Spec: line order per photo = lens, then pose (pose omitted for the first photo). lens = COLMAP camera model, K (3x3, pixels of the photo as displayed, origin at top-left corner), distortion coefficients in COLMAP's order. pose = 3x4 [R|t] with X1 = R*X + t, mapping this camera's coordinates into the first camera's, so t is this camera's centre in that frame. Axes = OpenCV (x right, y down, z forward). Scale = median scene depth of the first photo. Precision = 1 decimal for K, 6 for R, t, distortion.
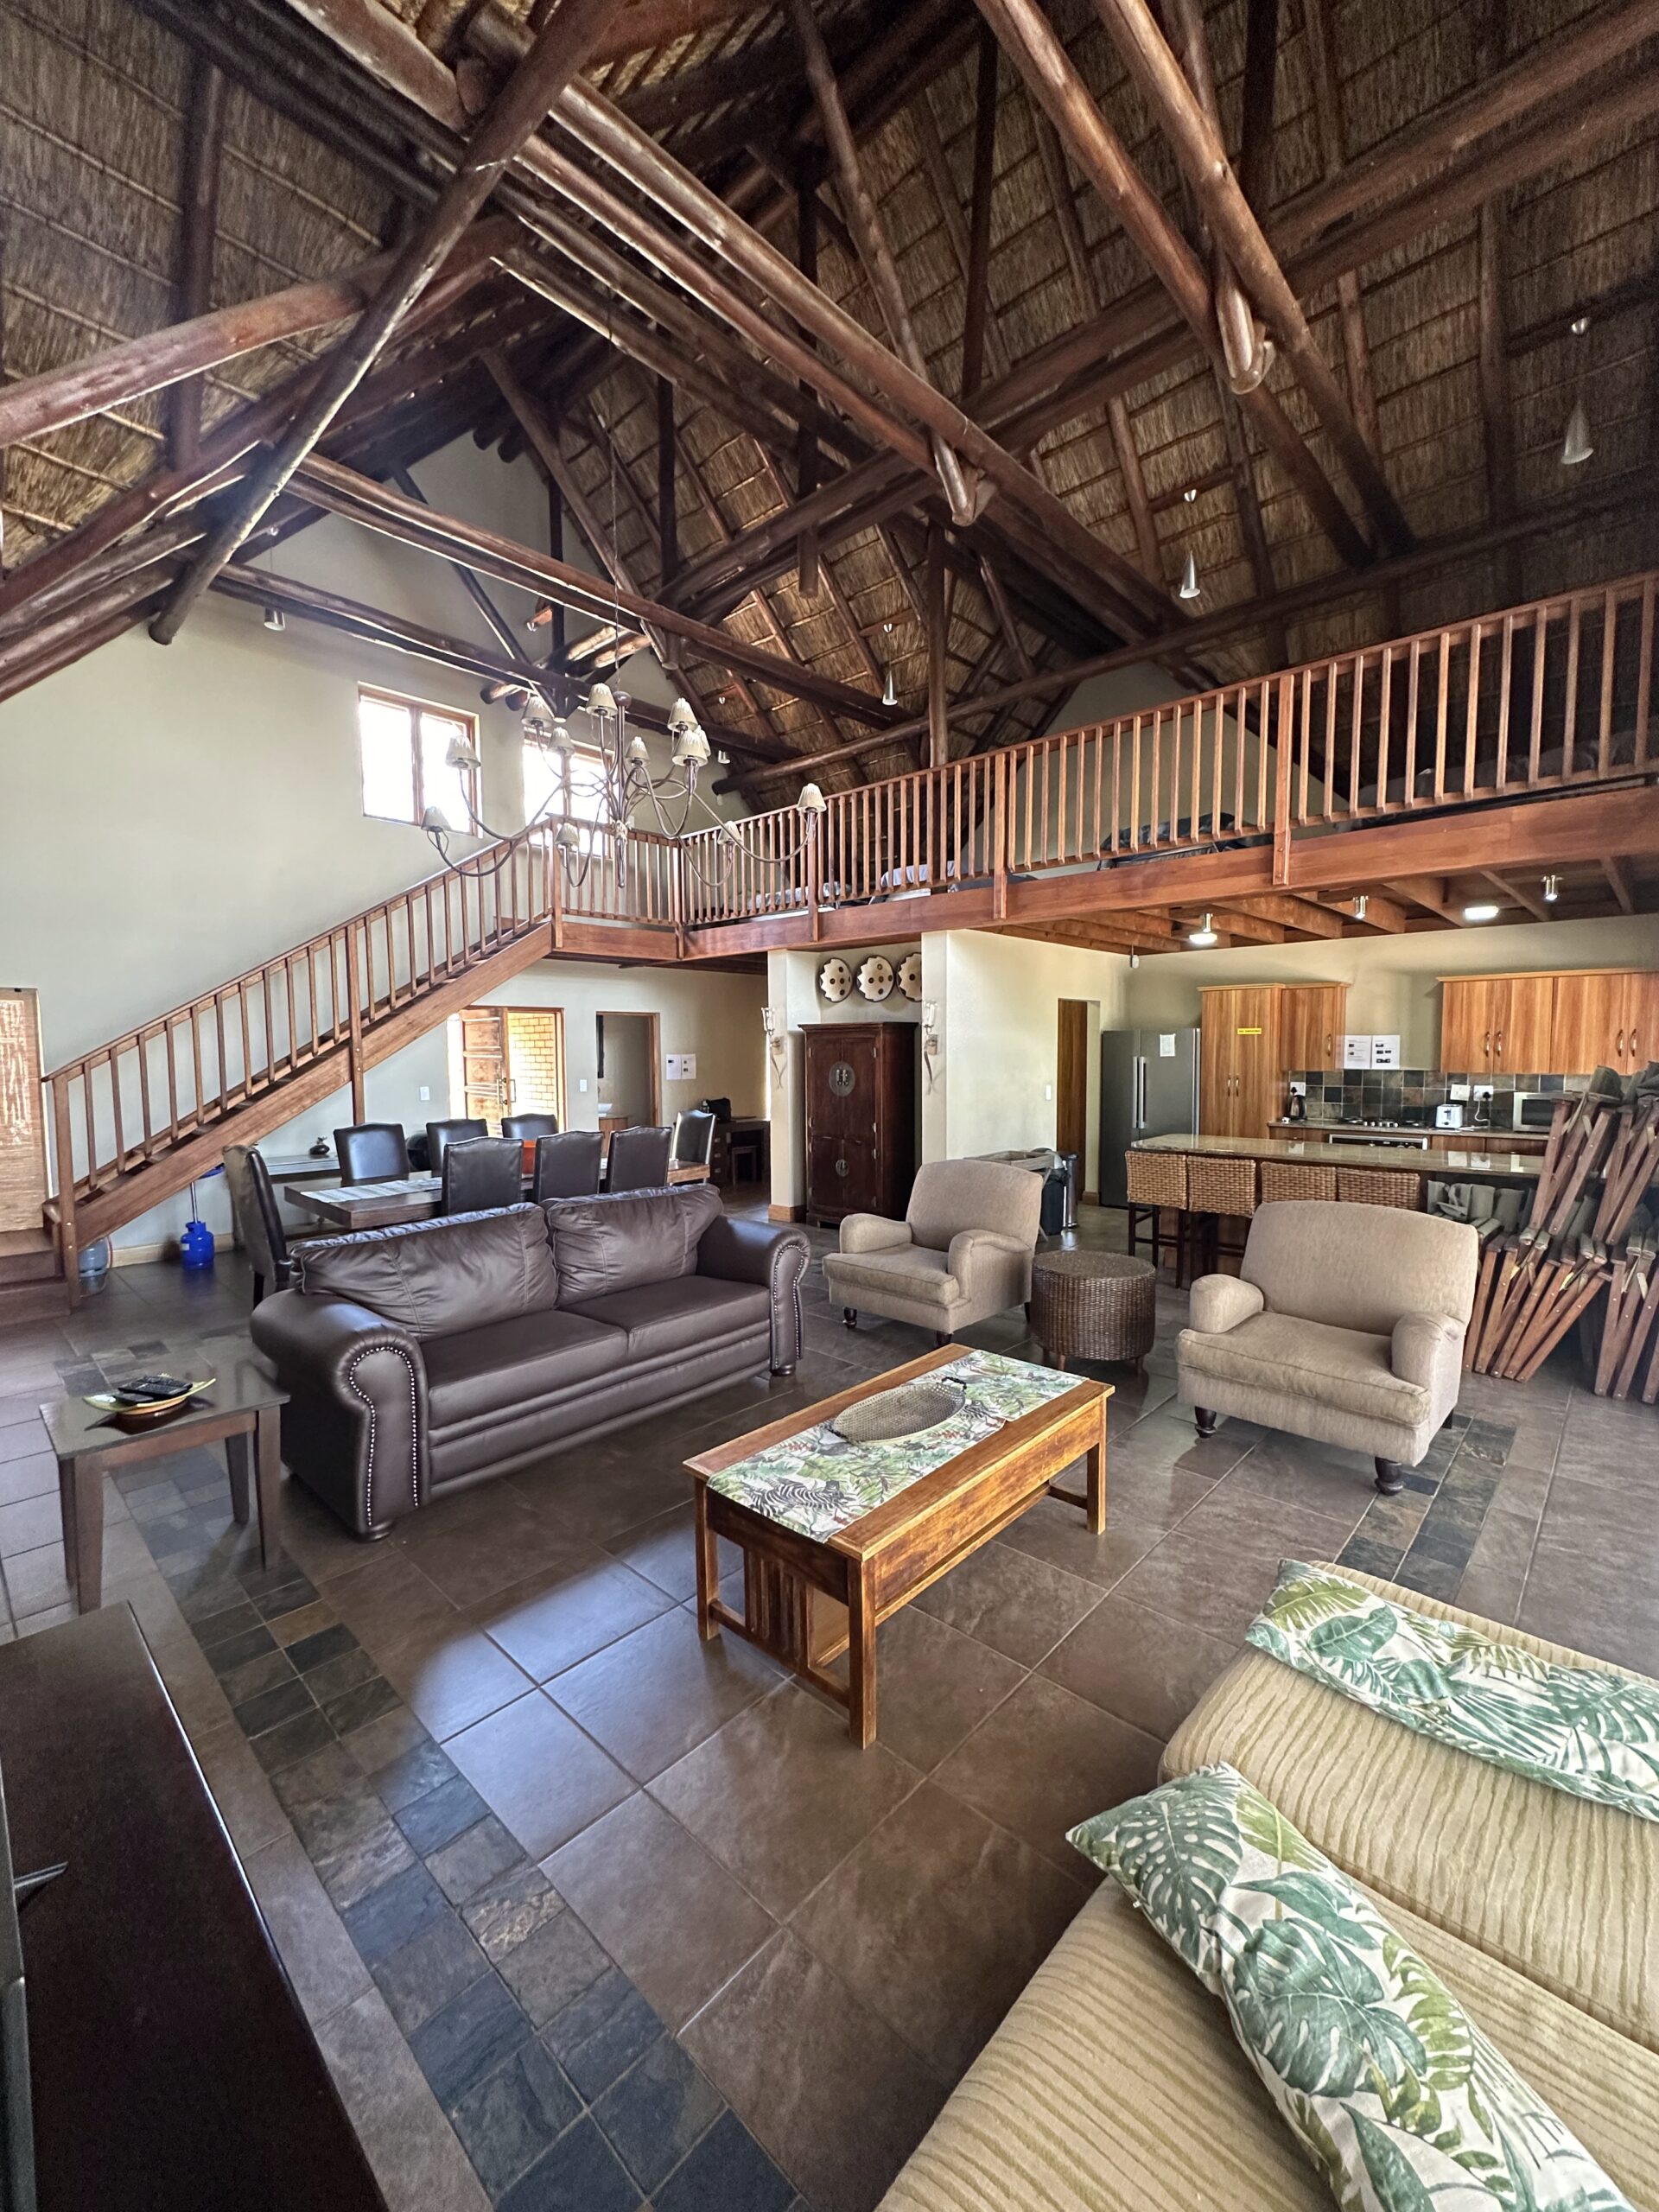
lens RADIAL K [[880.1, 0, 829.5], [0, 880.1, 1106.0], [0, 0, 1]] dist [-0.001282, 0.000251]
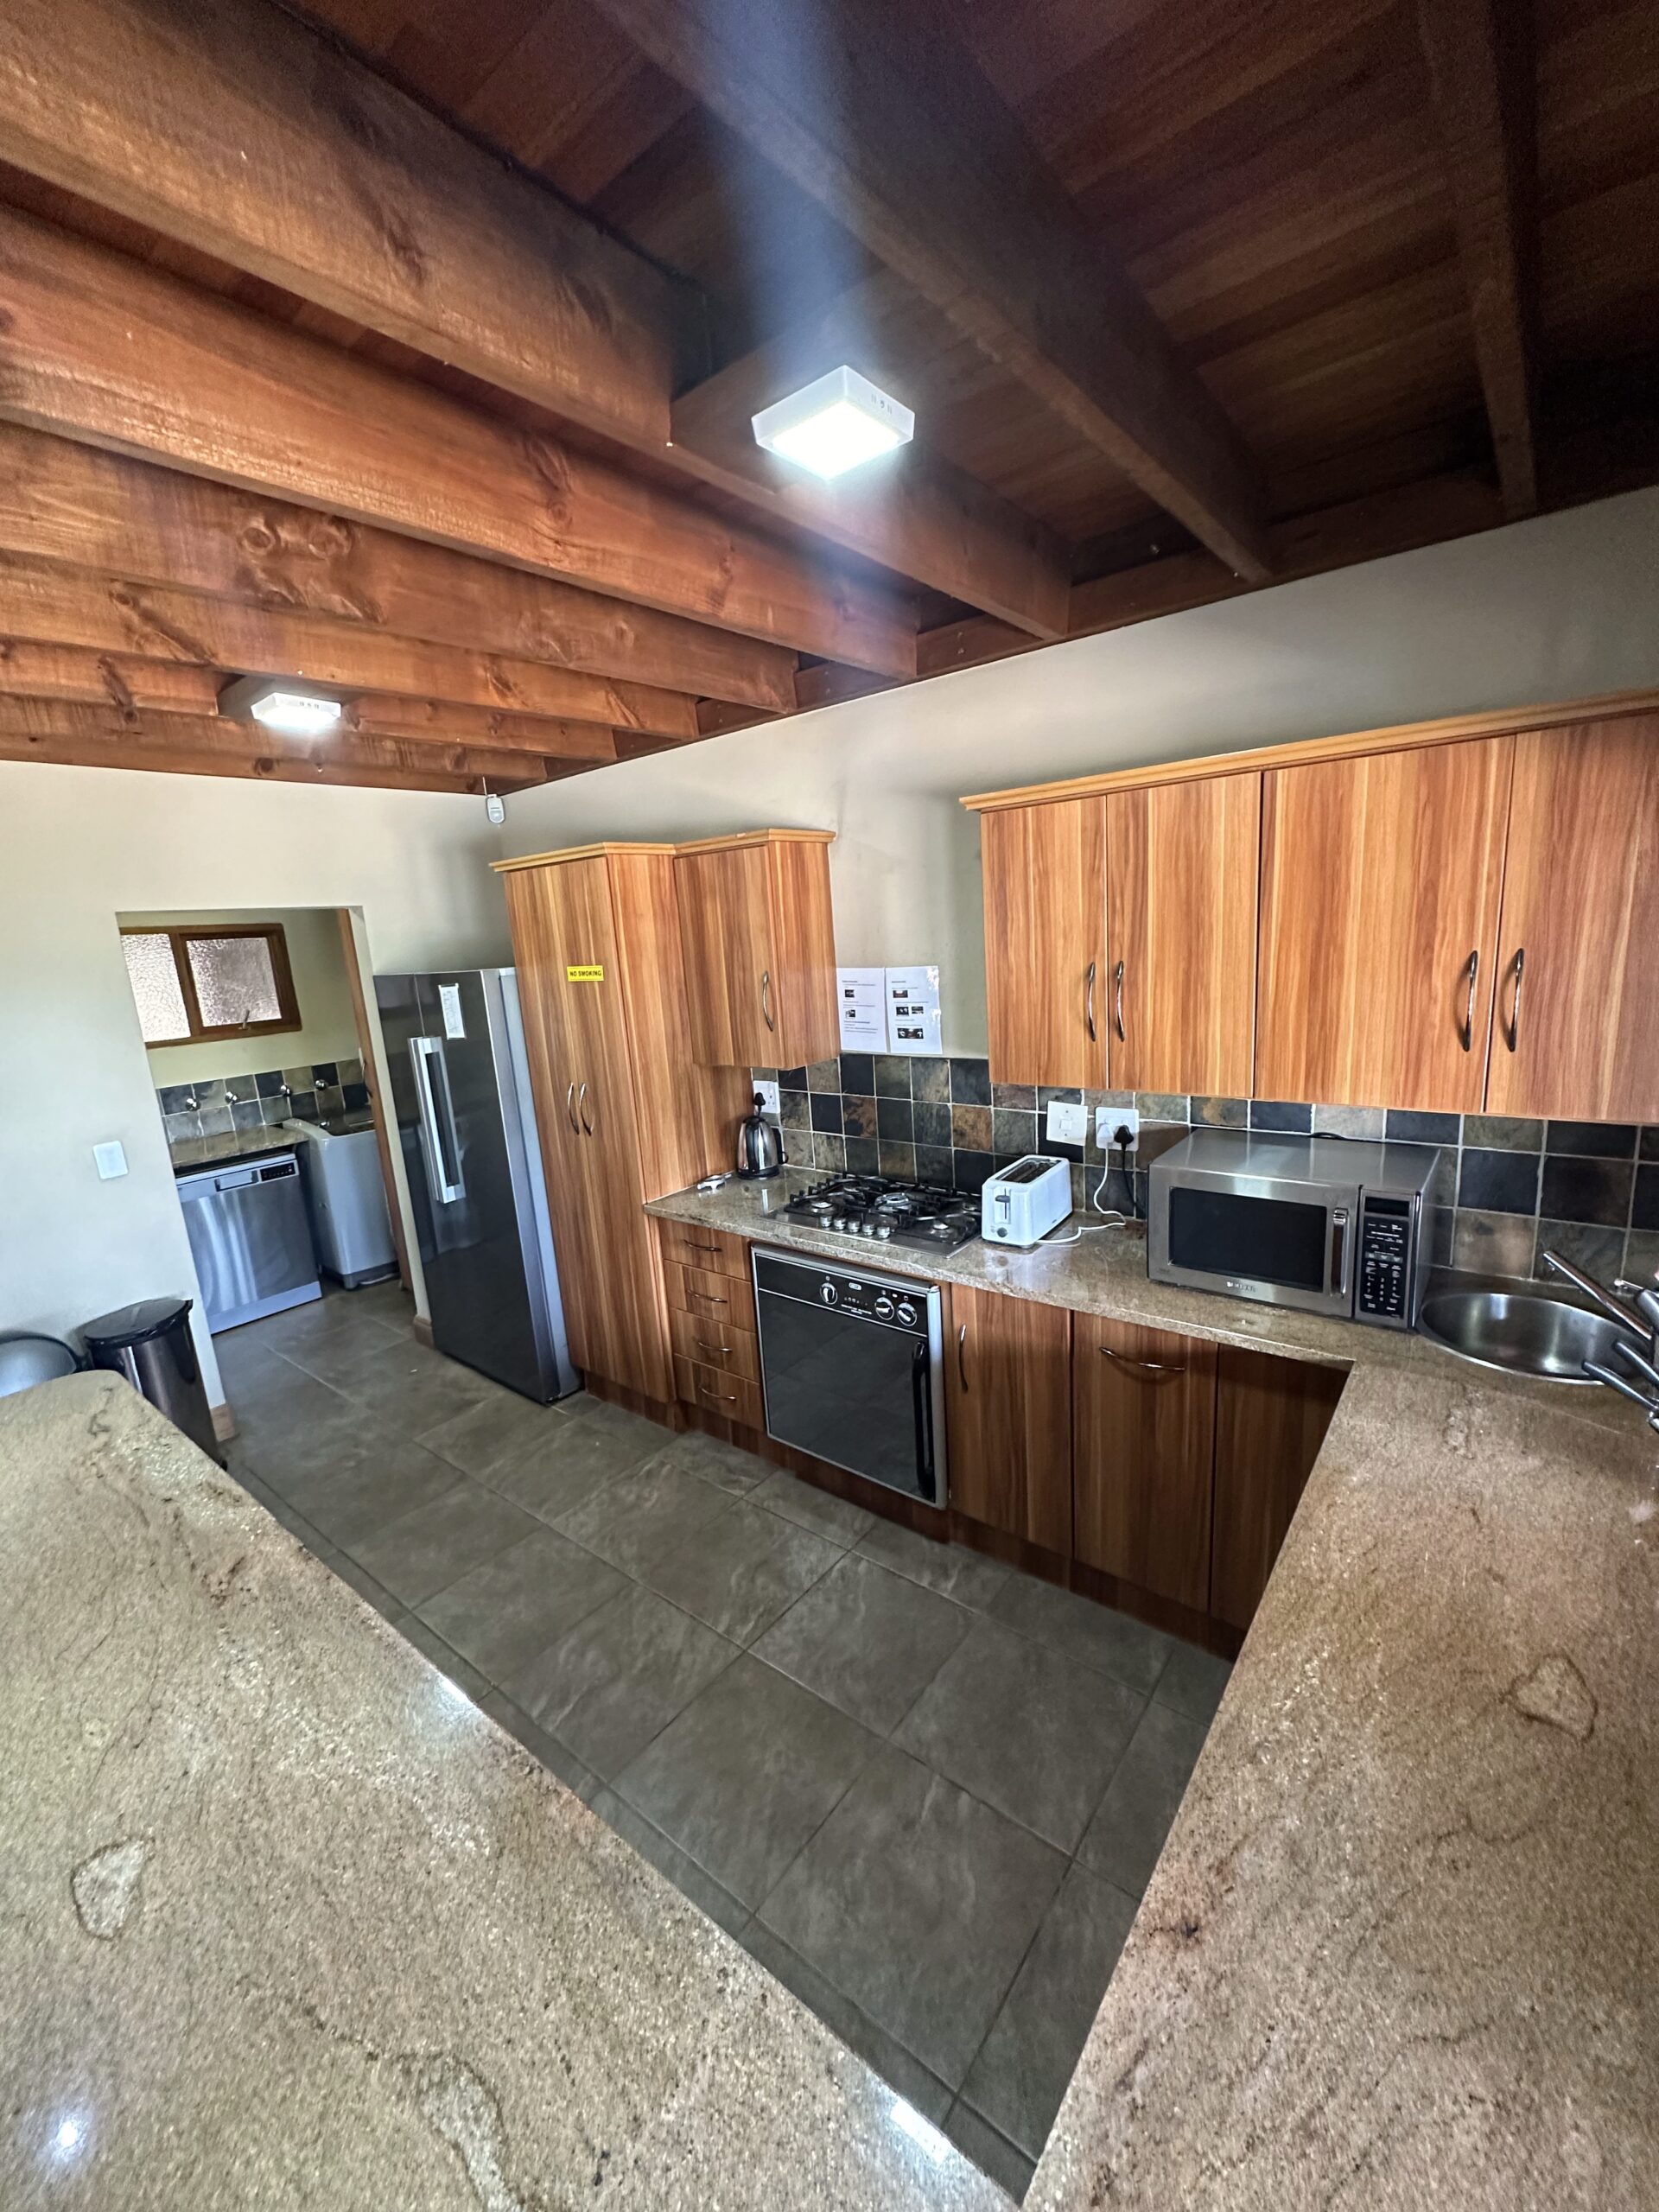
lens RADIAL K [[880.1, 0, 829.5], [0, 880.1, 1106.0], [0, 0, 1]] dist [-0.001282, 0.000251]
pose [[0.995025, -0.074005, 0.066699, 0.566253], [0.064510, 0.988783, 0.134713, -0.074202], [-0.075920, -0.129740, 0.988637, 0.615541]]
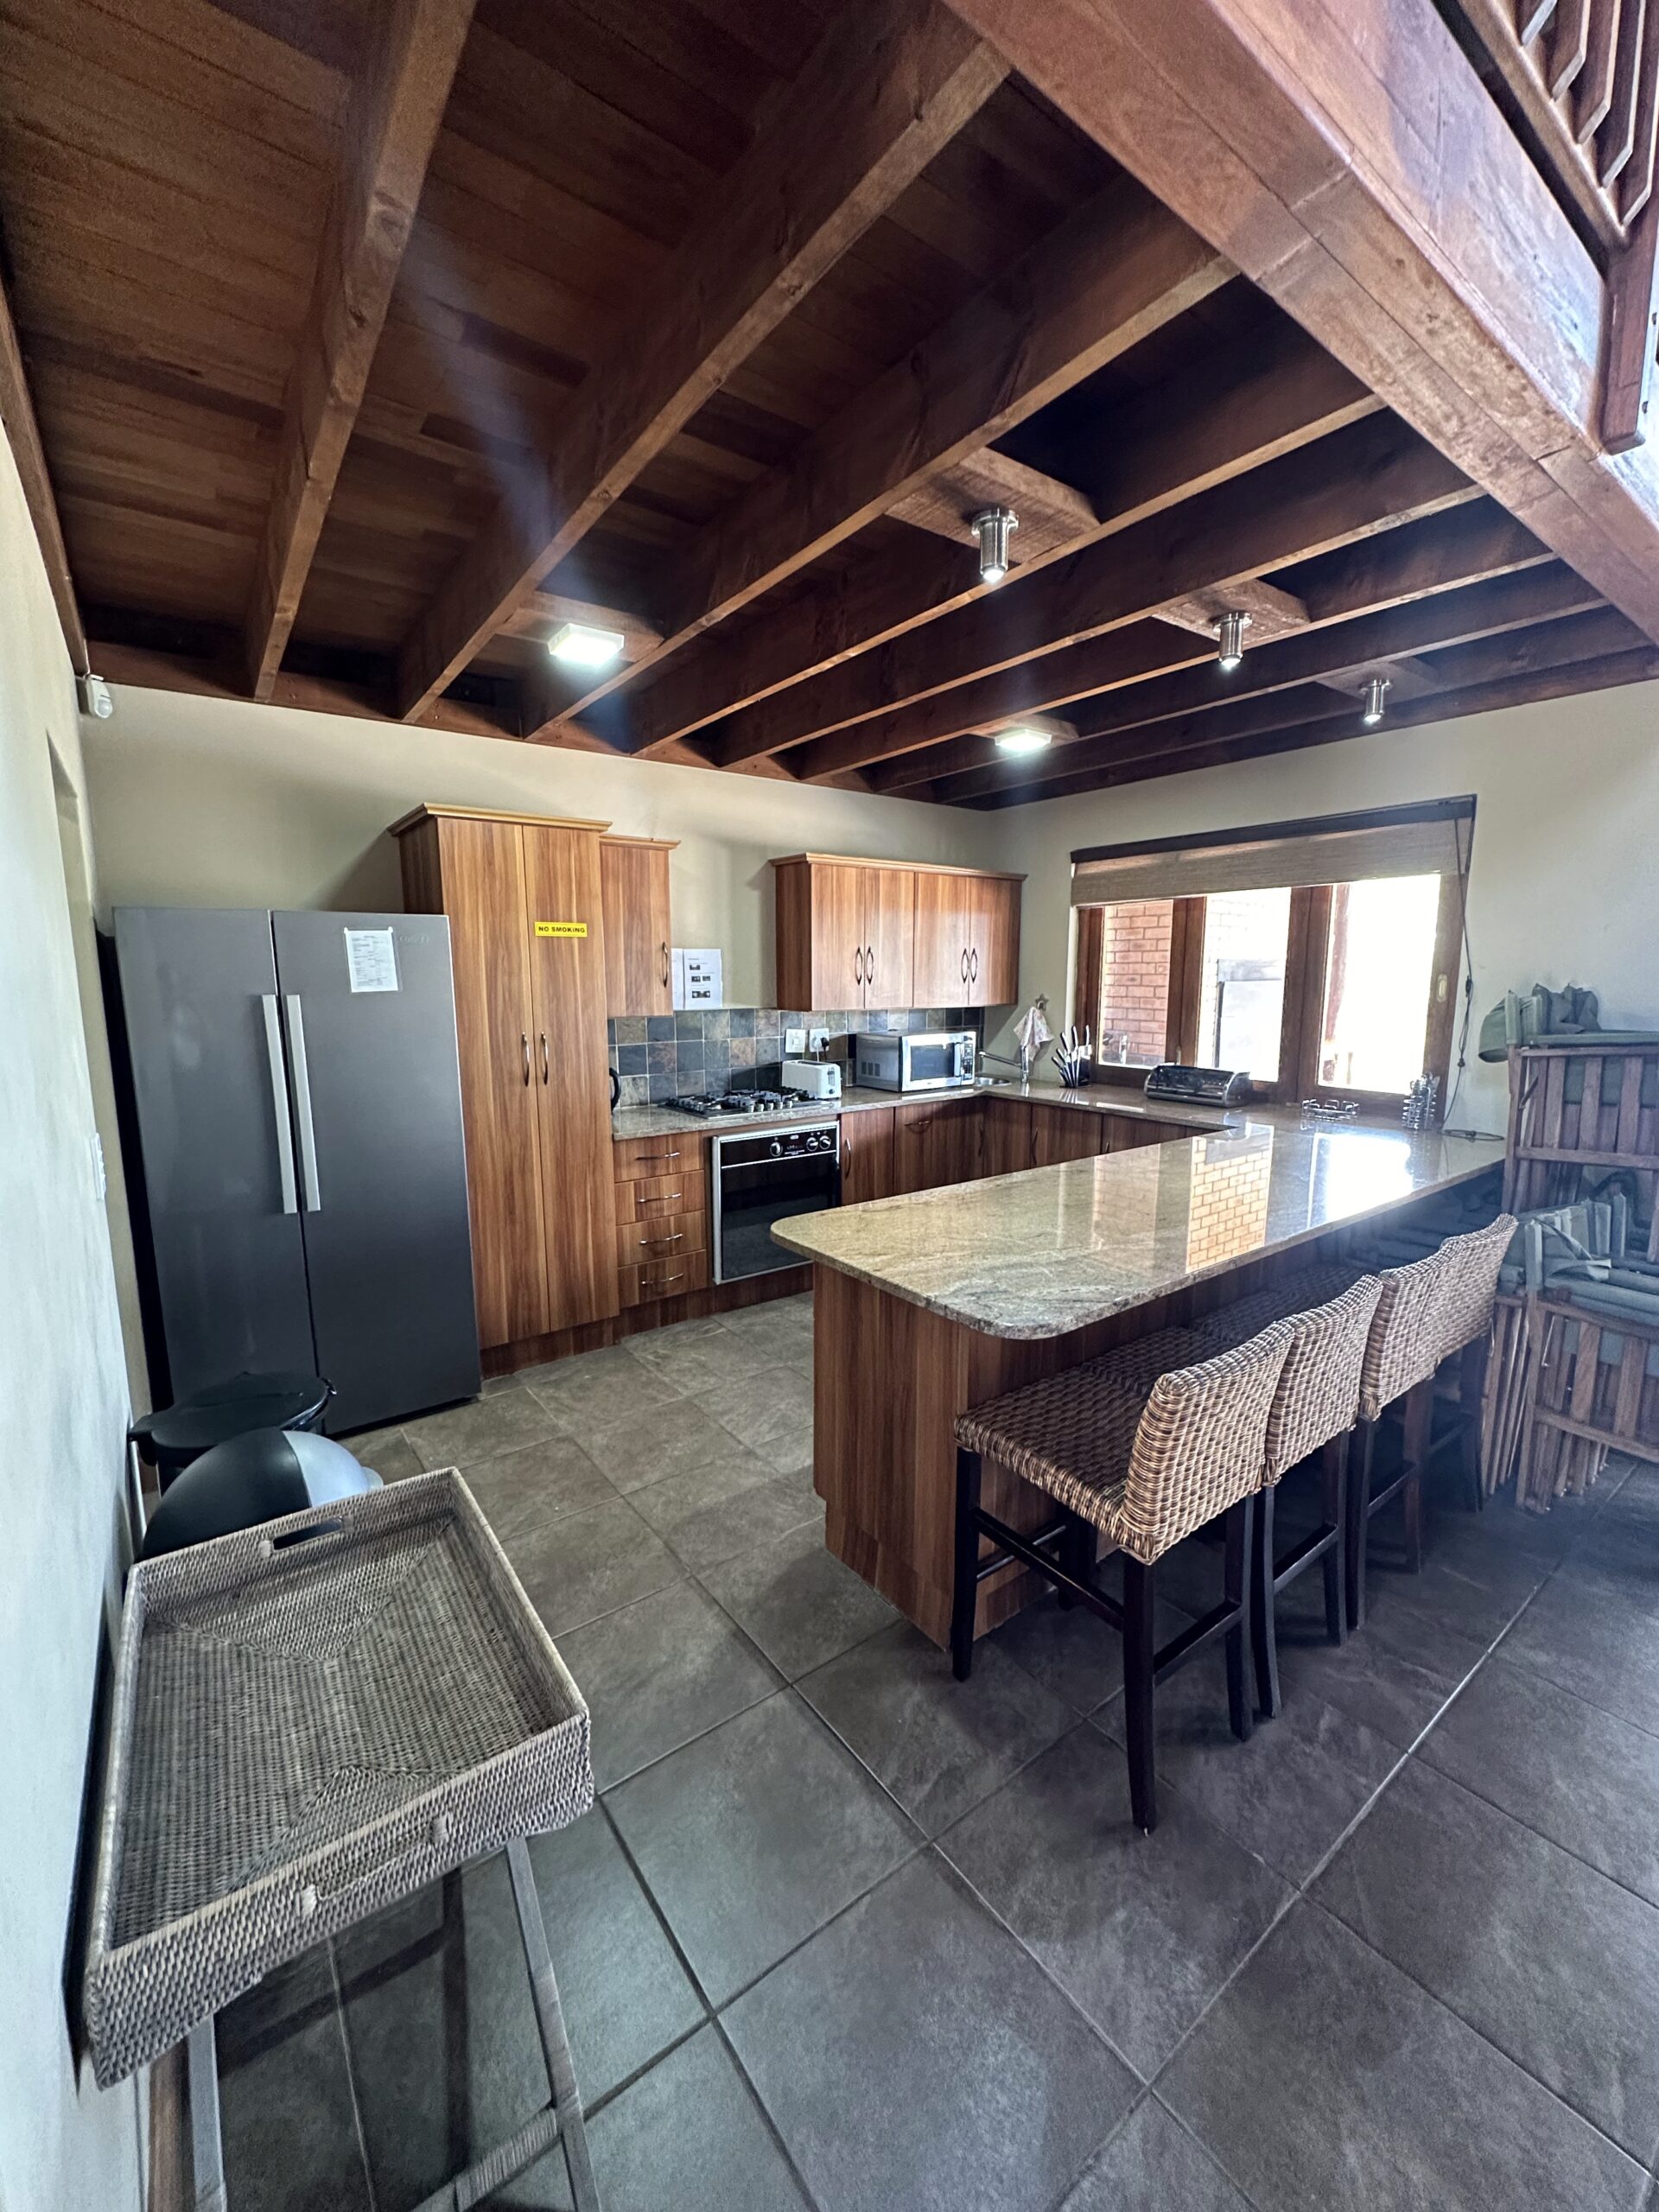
lens RADIAL K [[880.1, 0, 829.5], [0, 880.1, 1106.0], [0, 0, 1]] dist [-0.001282, 0.000251]
pose [[0.176262, -0.139328, 0.974433, 0.074713], [0.069075, 0.989242, 0.128950, -0.047508], [-0.981917, 0.044580, 0.183989, 0.815710]]
